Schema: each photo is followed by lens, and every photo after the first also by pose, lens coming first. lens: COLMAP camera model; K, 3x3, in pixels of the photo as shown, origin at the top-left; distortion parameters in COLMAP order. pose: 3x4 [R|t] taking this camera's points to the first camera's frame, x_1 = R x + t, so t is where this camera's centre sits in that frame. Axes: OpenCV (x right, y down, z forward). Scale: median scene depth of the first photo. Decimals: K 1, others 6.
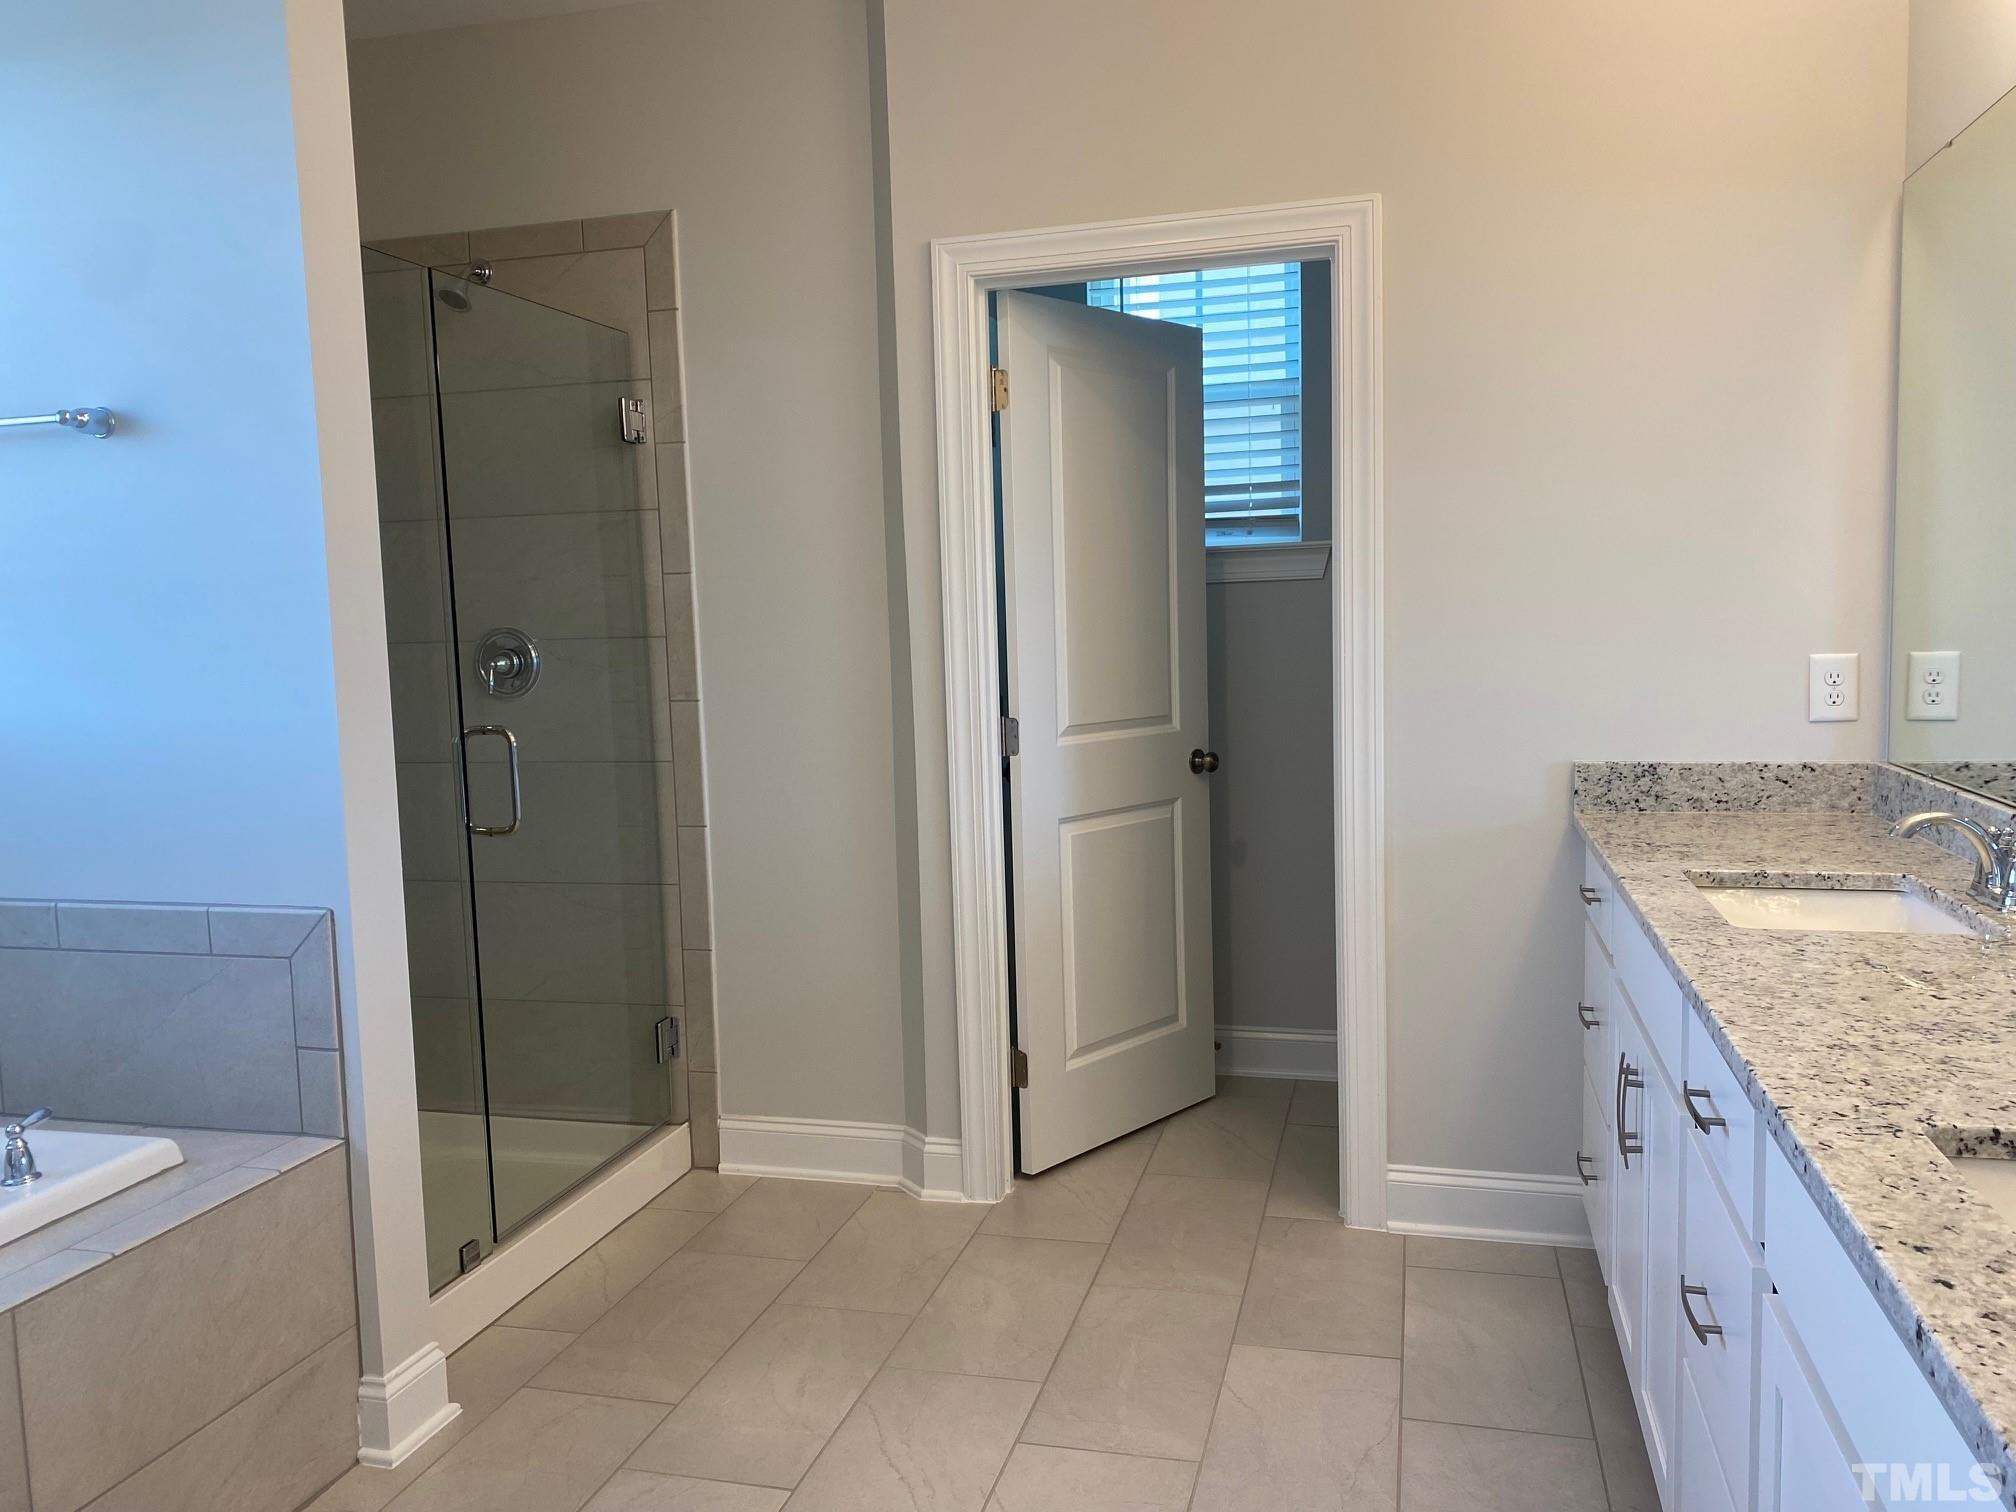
lens RADIAL K [[1547.3, 0, 990.7], [0, 1547.3, 757.2], [0, 0, 1]] dist [0.048623, -0.061428]
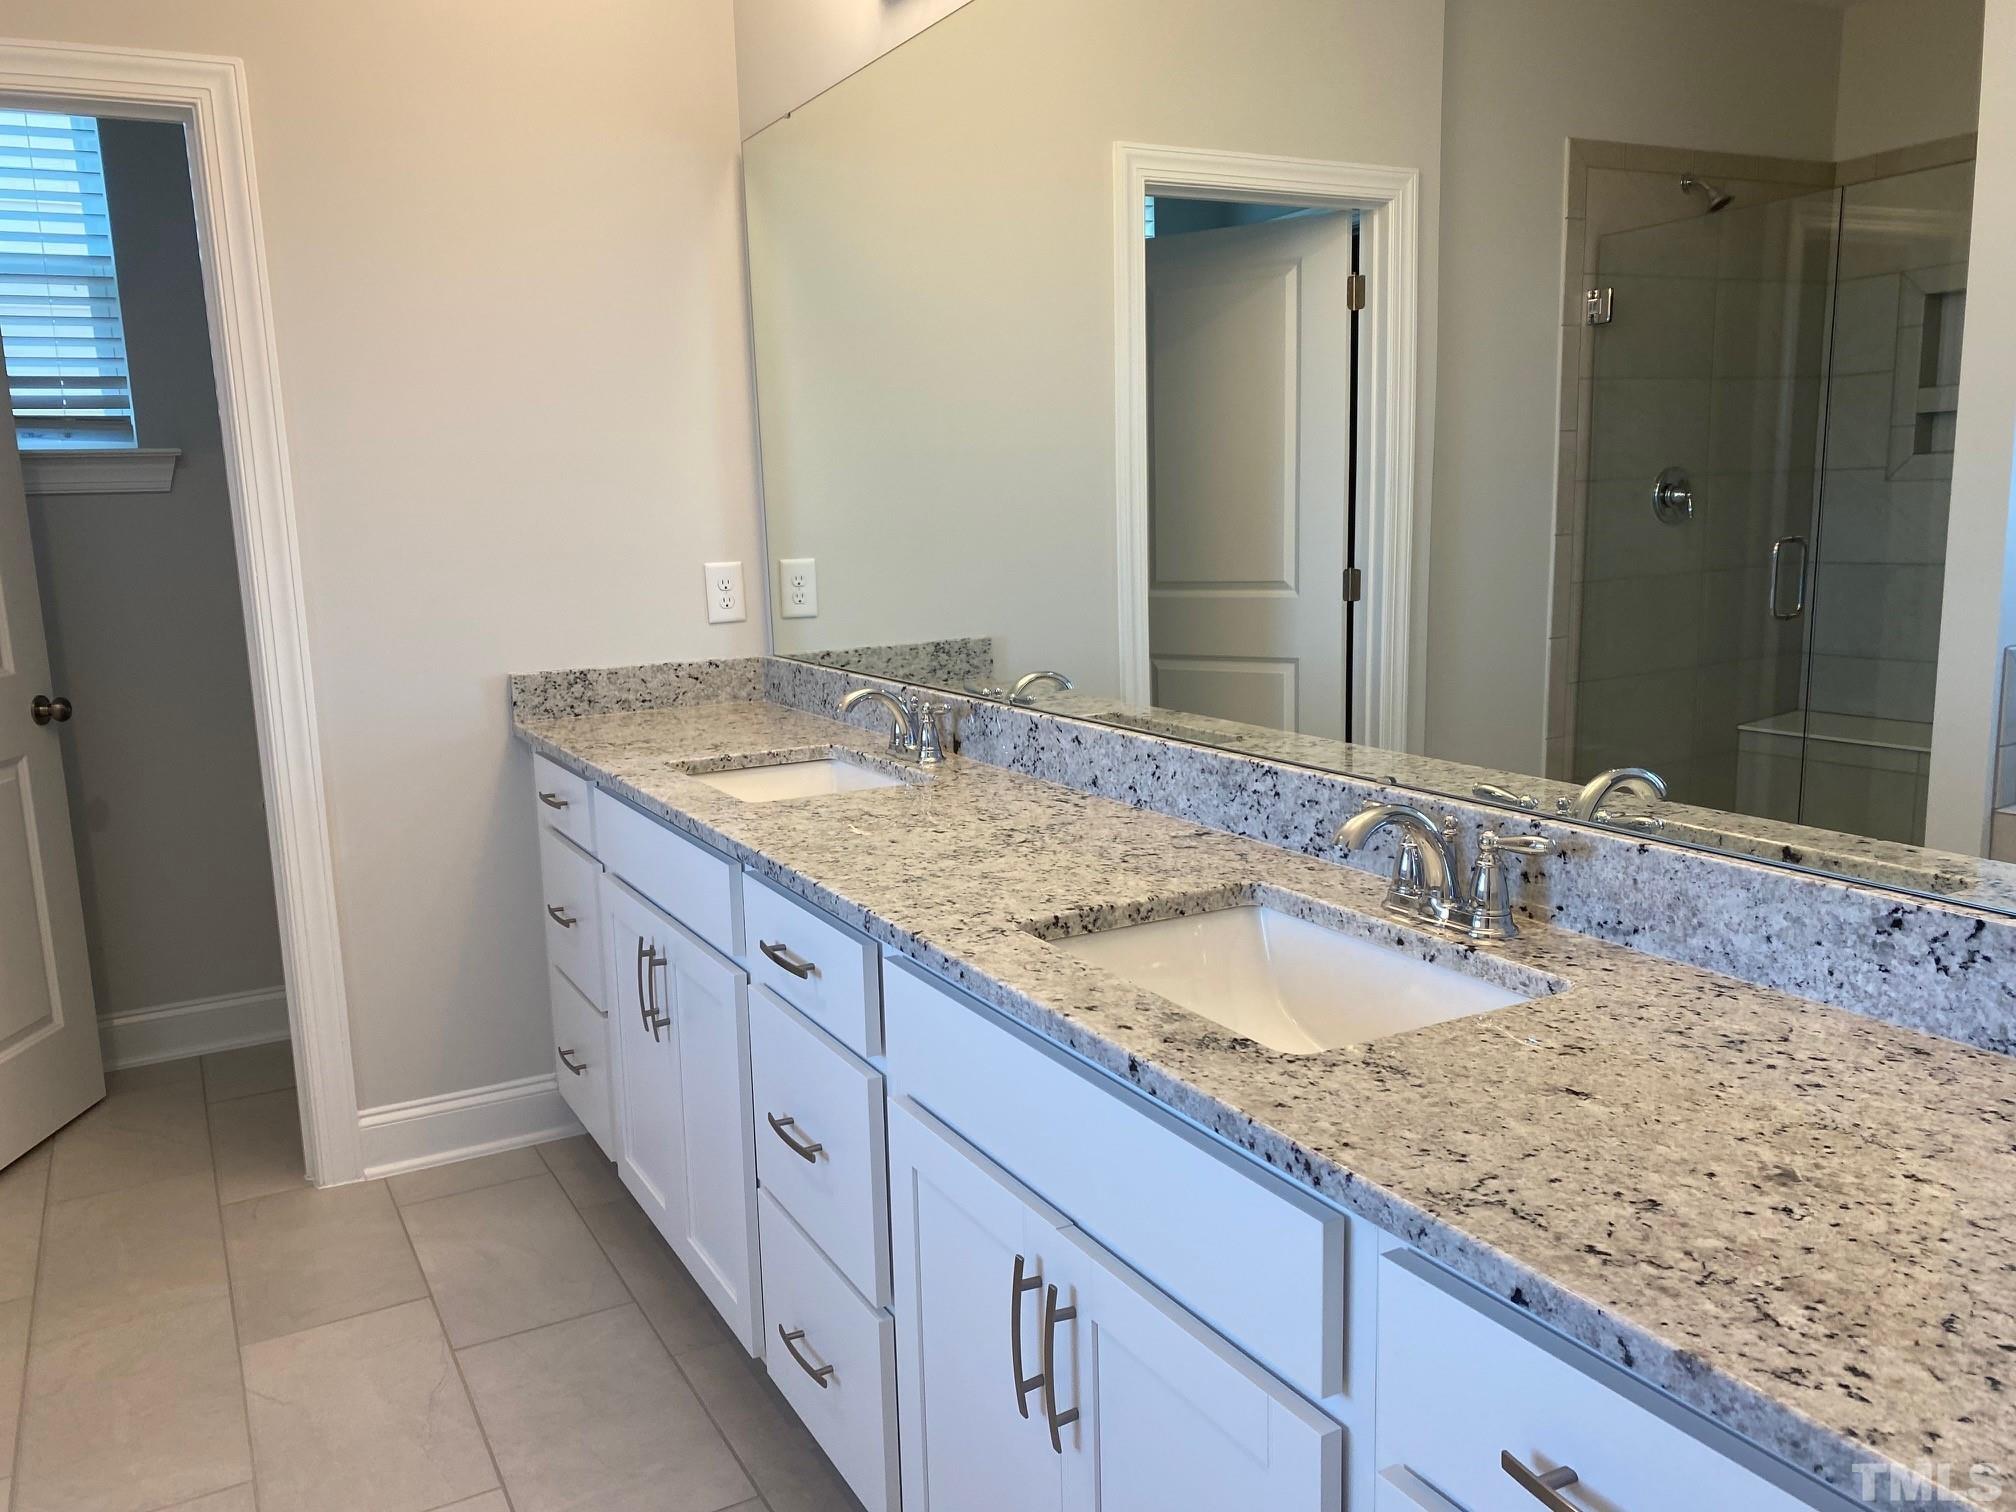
lens RADIAL K [[1547.3, 0, 990.7], [0, 1547.3, 757.2], [0, 0, 1]] dist [0.048623, -0.061428]
pose [[0.714266, -0.106731, 0.691689, -0.114513], [0.074541, 0.994283, 0.076449, 0.002690], [-0.695894, -0.003046, 0.718138, 0.052985]]
